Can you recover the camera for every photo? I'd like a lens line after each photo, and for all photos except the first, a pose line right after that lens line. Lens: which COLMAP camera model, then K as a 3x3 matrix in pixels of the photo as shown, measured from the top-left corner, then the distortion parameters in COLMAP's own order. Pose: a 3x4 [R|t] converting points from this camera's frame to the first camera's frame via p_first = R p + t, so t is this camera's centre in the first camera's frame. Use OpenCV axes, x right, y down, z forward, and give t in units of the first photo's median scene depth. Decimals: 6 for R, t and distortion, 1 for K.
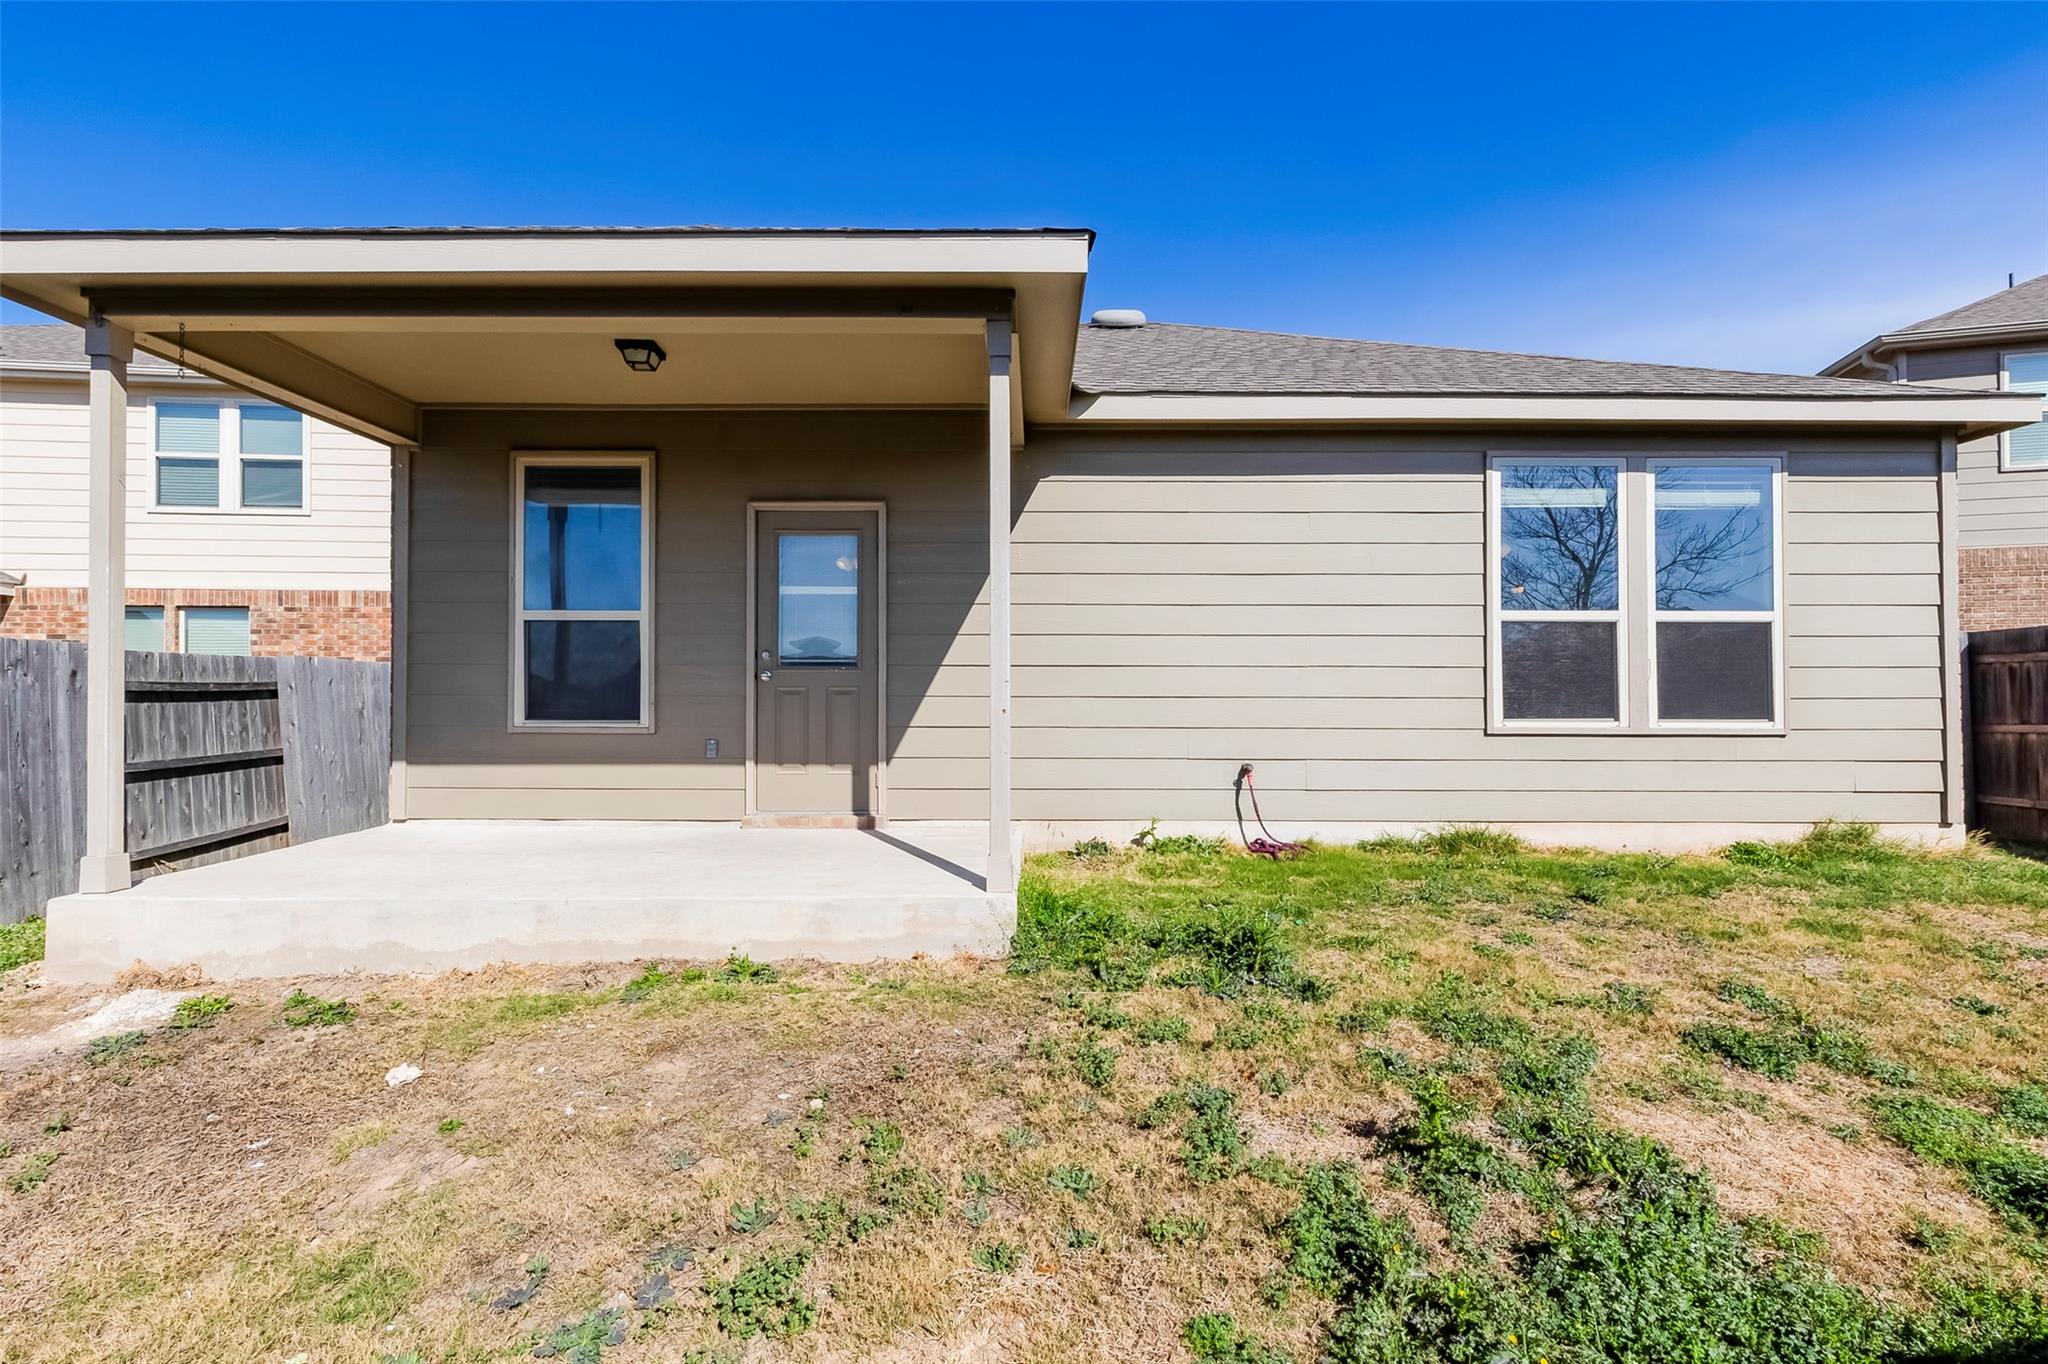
lens RADIAL K [[934.1, 0, 1020.7], [0, 934.1, 692.1], [0, 0, 1]] dist [0.001404, -0.000625]
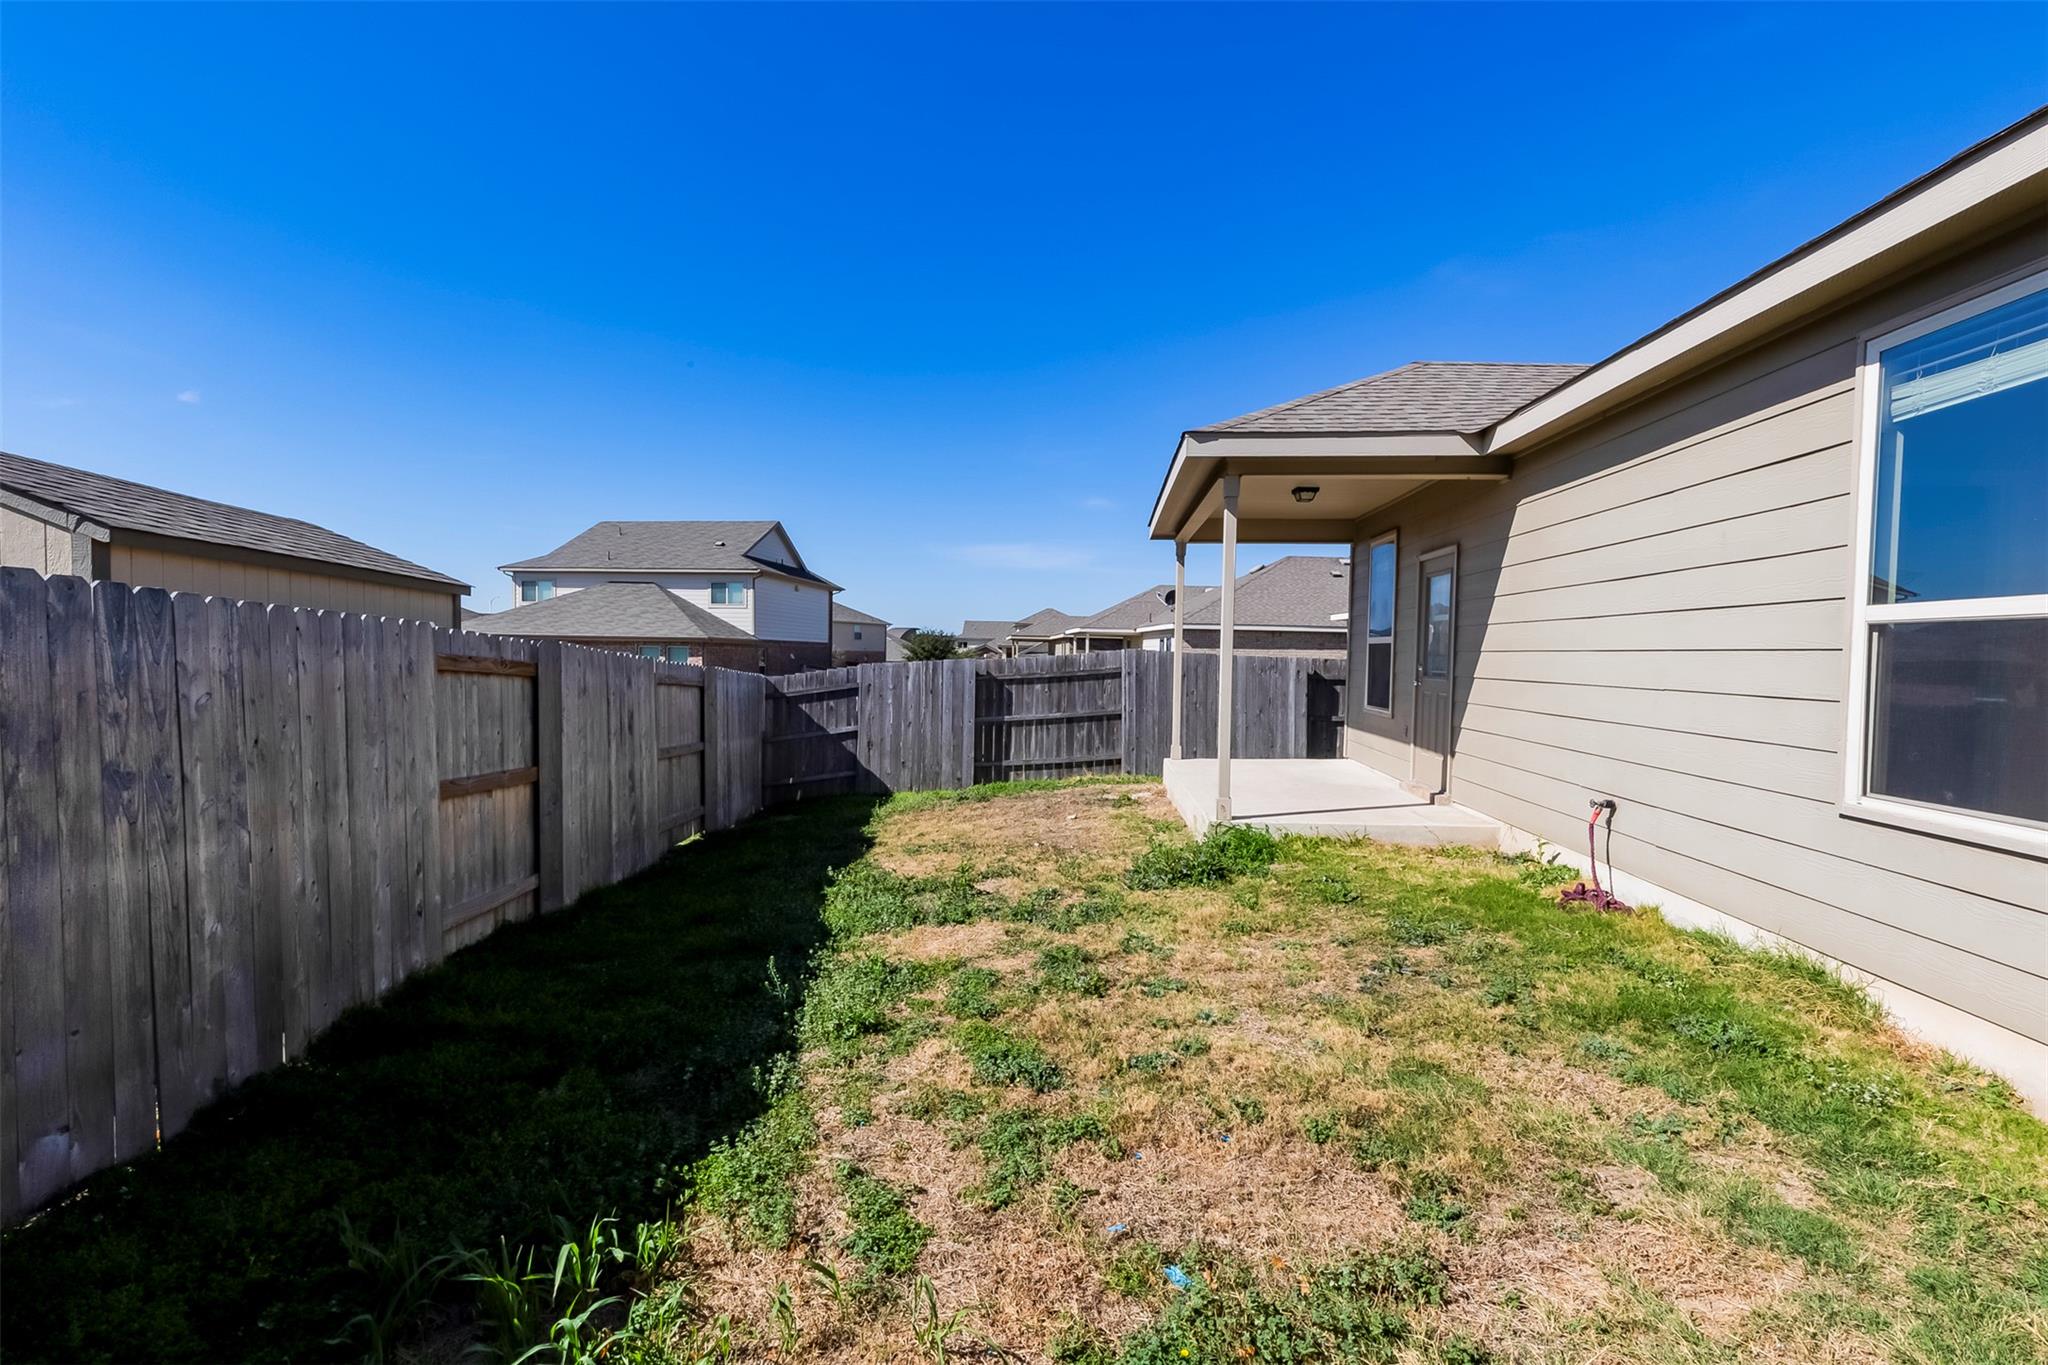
lens RADIAL K [[921.6, 0, 1022.1], [0, 921.6, 688.7], [0, 0, 1]] dist [-0.000794, -0.000275]
pose [[-0.069377, 0.033528, -0.997027, 1.119048], [-0.010467, 0.999356, 0.034334, -0.049605], [0.997536, 0.012817, -0.068981, 0.516843]]
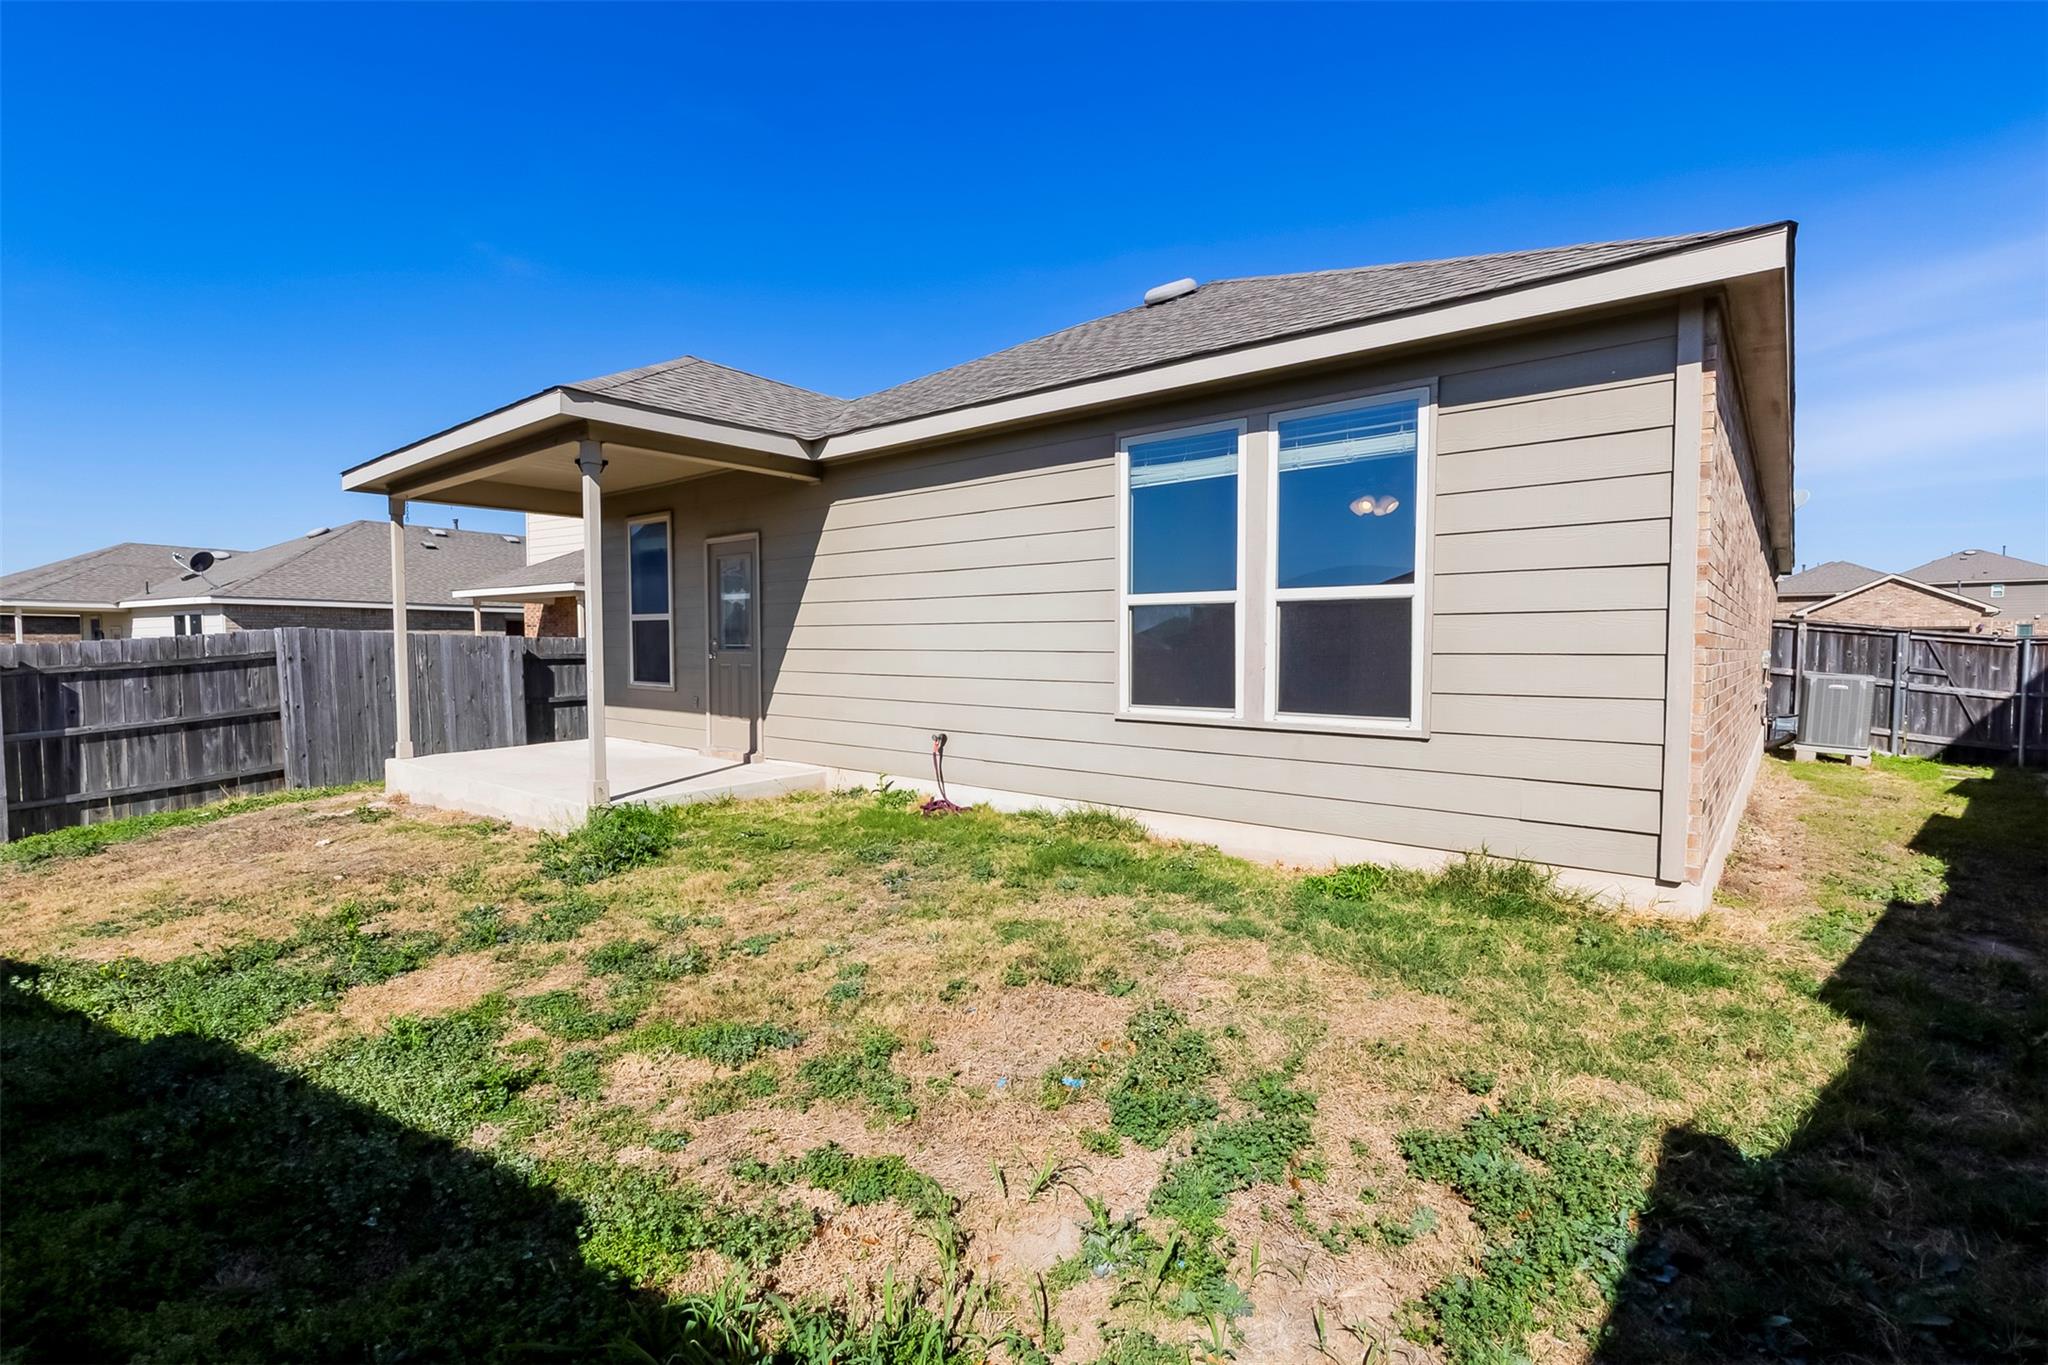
lens RADIAL K [[921.6, 0, 1022.1], [0, 921.6, 688.7], [0, 0, 1]] dist [-0.000794, -0.000275]
pose [[0.774762, 0.028488, -0.631611, 1.043138], [0.006205, 0.998594, 0.052651, -0.040193], [0.632222, -0.044711, 0.773496, 0.173230]]
